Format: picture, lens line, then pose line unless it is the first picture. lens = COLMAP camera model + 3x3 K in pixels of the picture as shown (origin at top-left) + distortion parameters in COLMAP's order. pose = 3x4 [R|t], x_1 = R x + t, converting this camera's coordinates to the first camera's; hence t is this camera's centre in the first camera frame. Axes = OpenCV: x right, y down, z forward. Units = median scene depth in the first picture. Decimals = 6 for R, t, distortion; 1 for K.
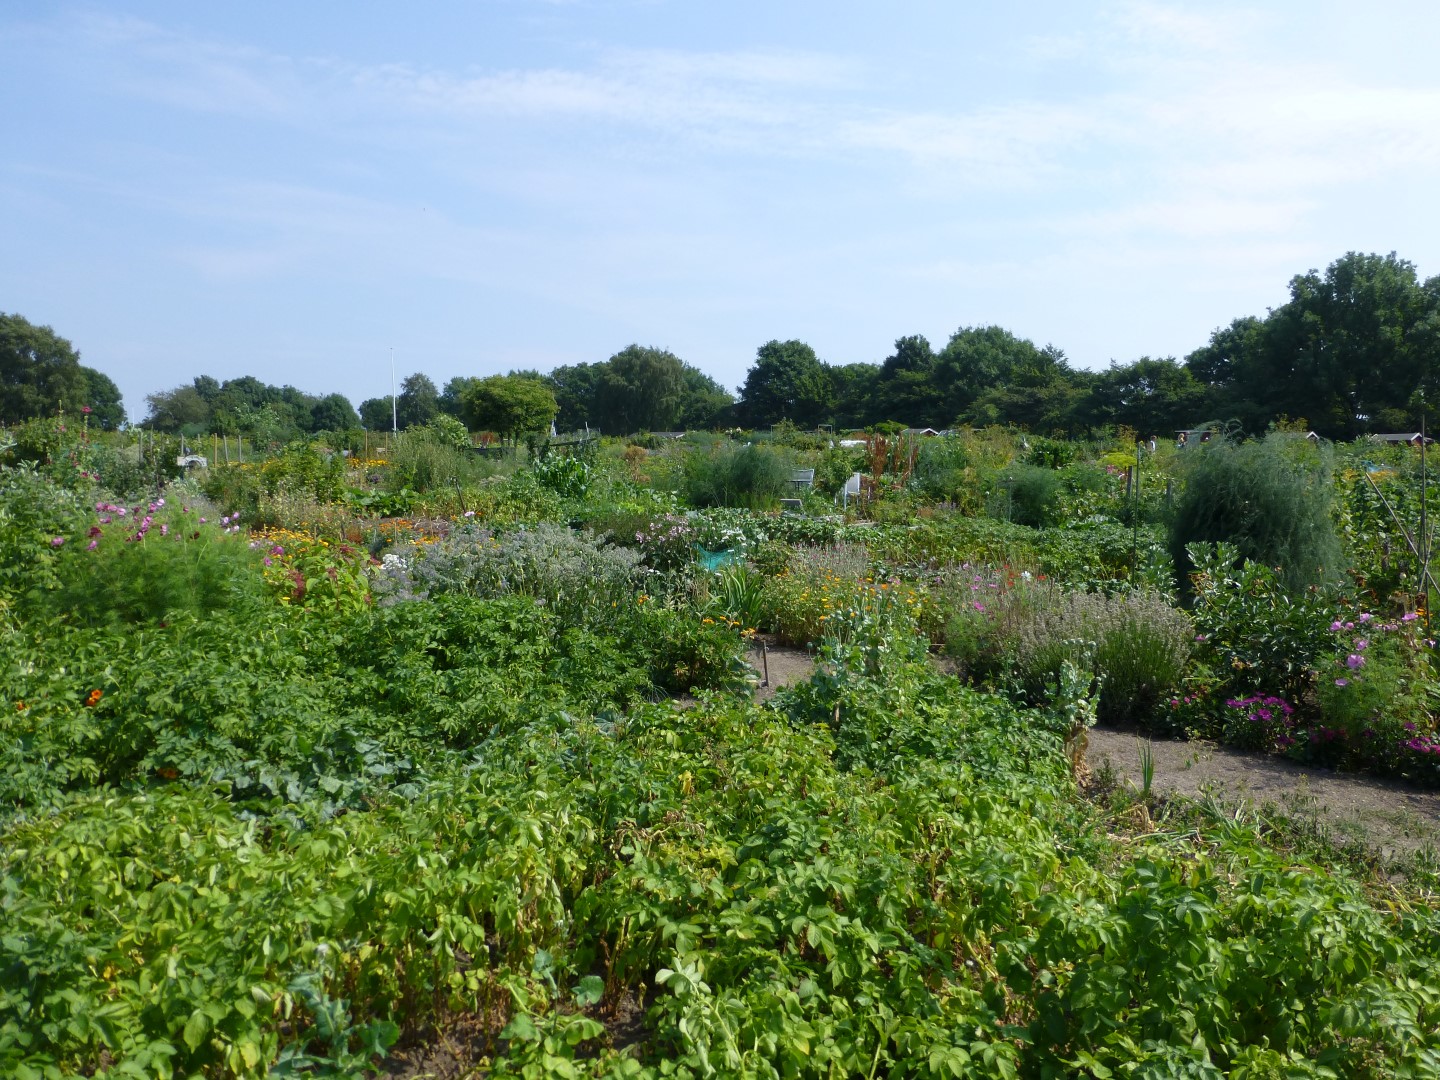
lens RADIAL K [[1098.5, 0, 720.0], [0, 1098.5, 540.0], [0, 0, 1]] dist [-0.037004, -0.001041]
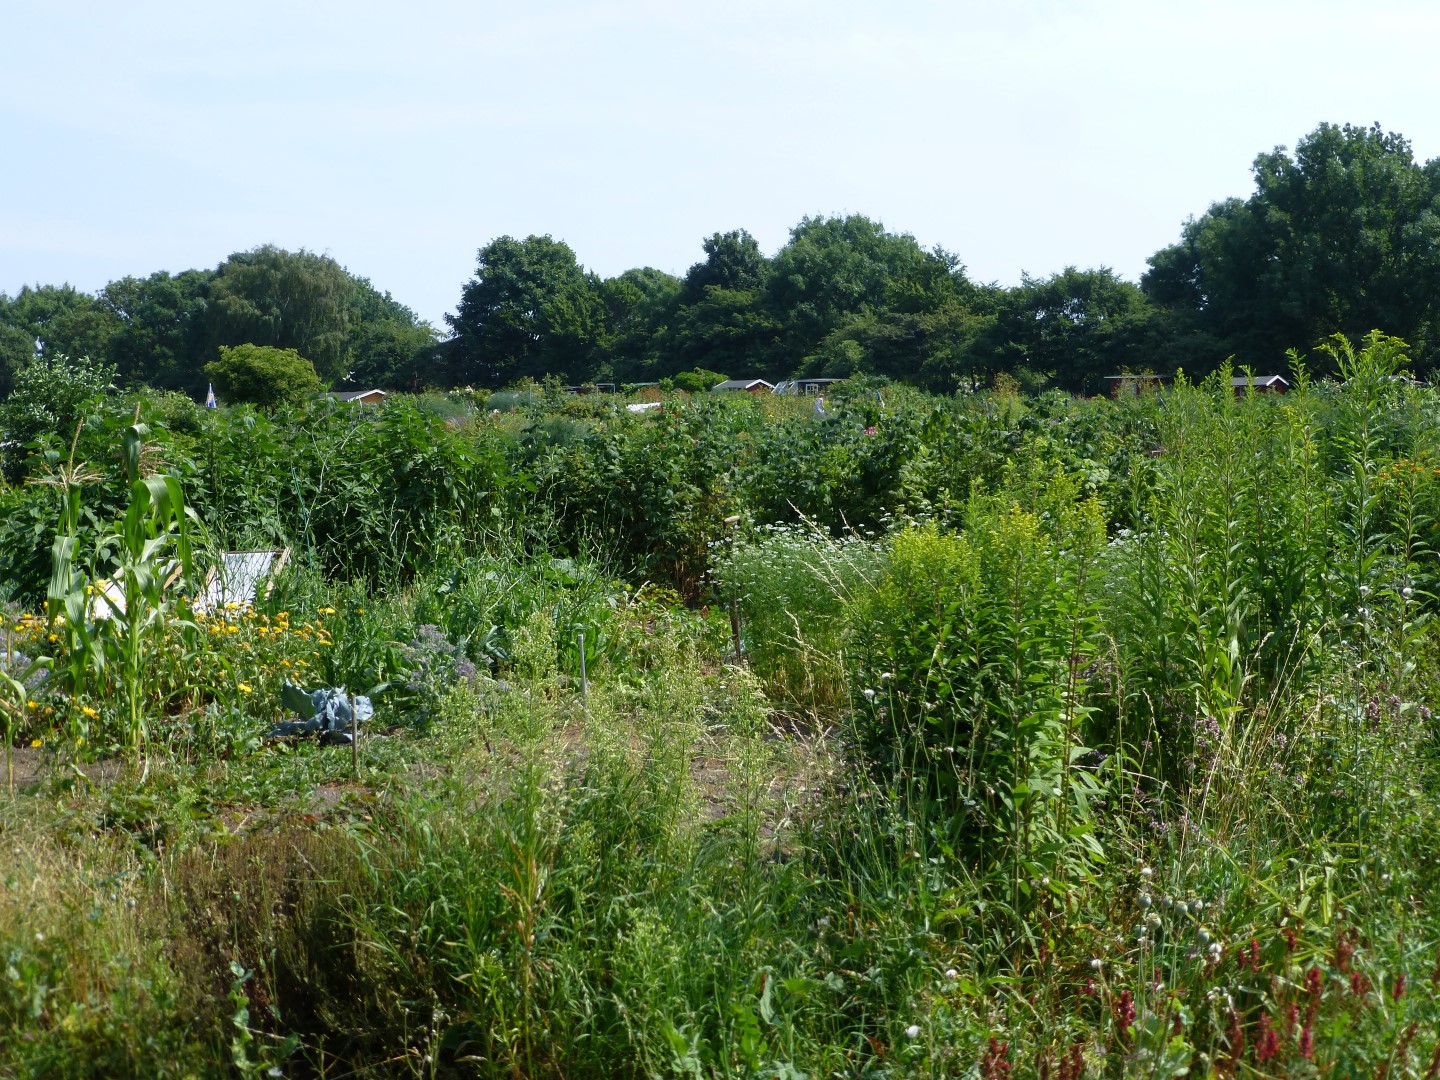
lens RADIAL K [[2224.0, 0, 720.0], [0, 2224.0, 540.0], [0, 0, 1]] dist [-0.023220, 0.044488]
pose [[0.987498, -0.032002, 0.154349, -0.031752], [0.035999, 0.999083, -0.023174, 0.019051], [-0.153466, 0.028441, 0.987745, -0.247987]]
